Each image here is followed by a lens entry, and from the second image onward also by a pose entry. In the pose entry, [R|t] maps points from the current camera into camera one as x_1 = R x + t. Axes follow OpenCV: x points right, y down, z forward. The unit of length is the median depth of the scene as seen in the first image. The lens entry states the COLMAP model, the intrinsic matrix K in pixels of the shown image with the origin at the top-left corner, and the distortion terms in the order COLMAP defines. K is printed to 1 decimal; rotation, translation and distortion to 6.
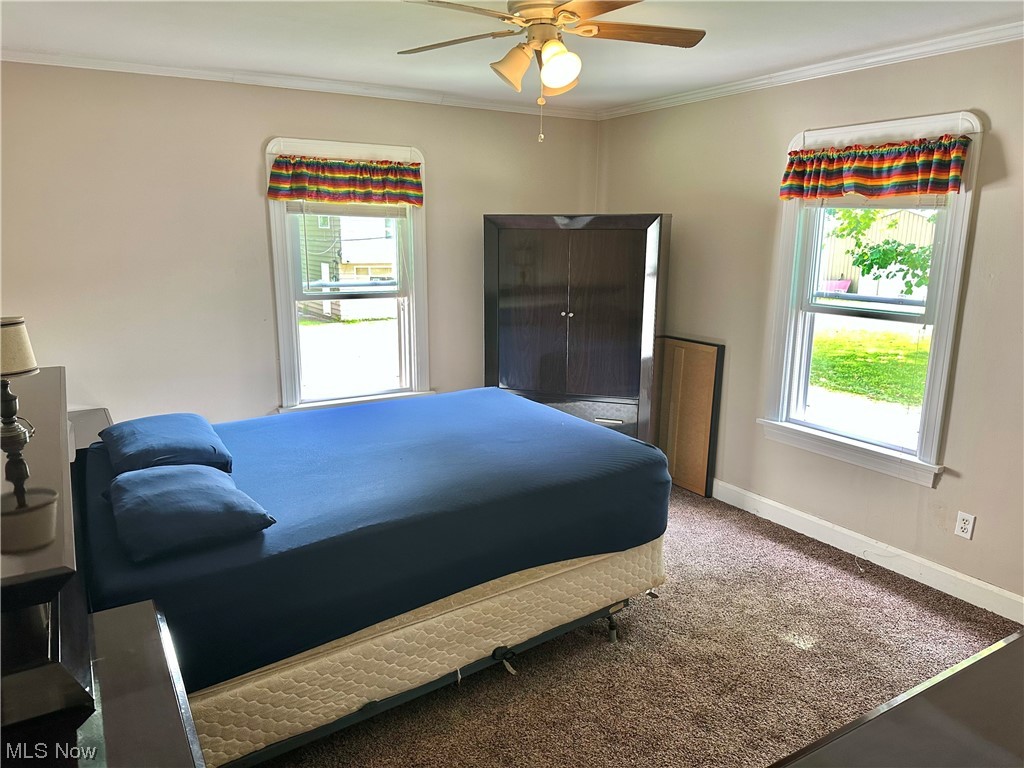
lens RADIAL K [[728.3, 0, 512.0], [0, 728.3, 384.0], [0, 0, 1]] dist [0.004430, -0.005116]
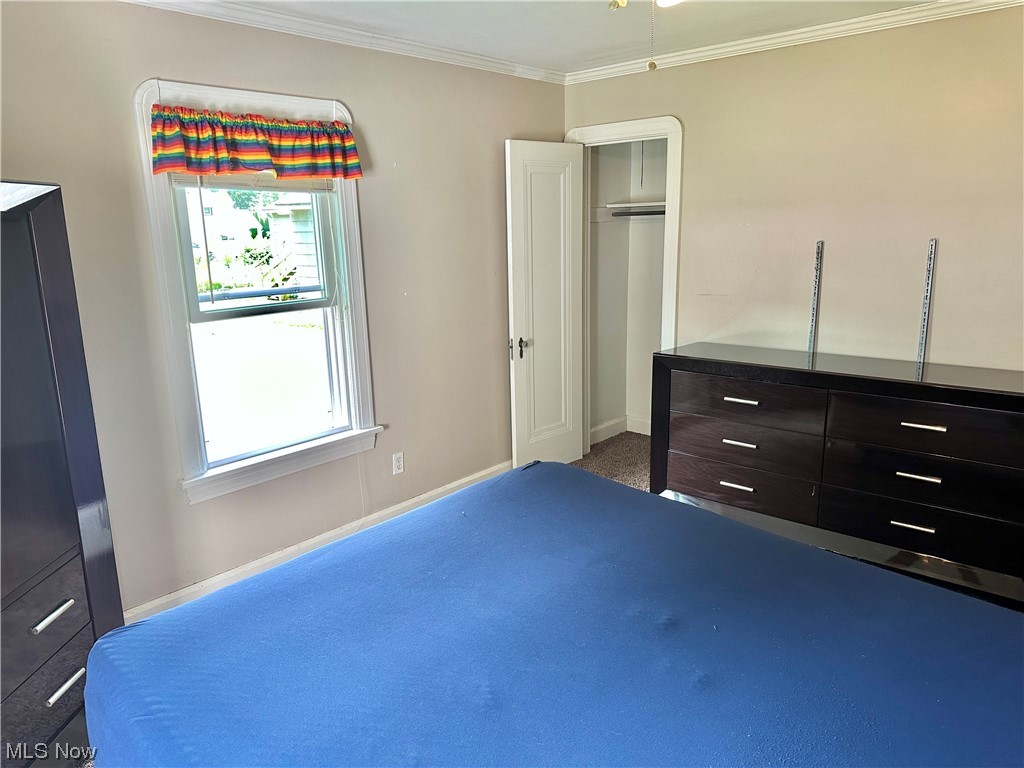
lens RADIAL K [[728.3, 0, 512.0], [0, 728.3, 384.0], [0, 0, 1]] dist [0.004430, -0.005116]
pose [[-0.300492, -0.212740, 0.929756, -0.484740], [0.219057, 0.933356, 0.284362, -0.212968], [-0.928288, 0.289118, -0.233864, 1.025114]]
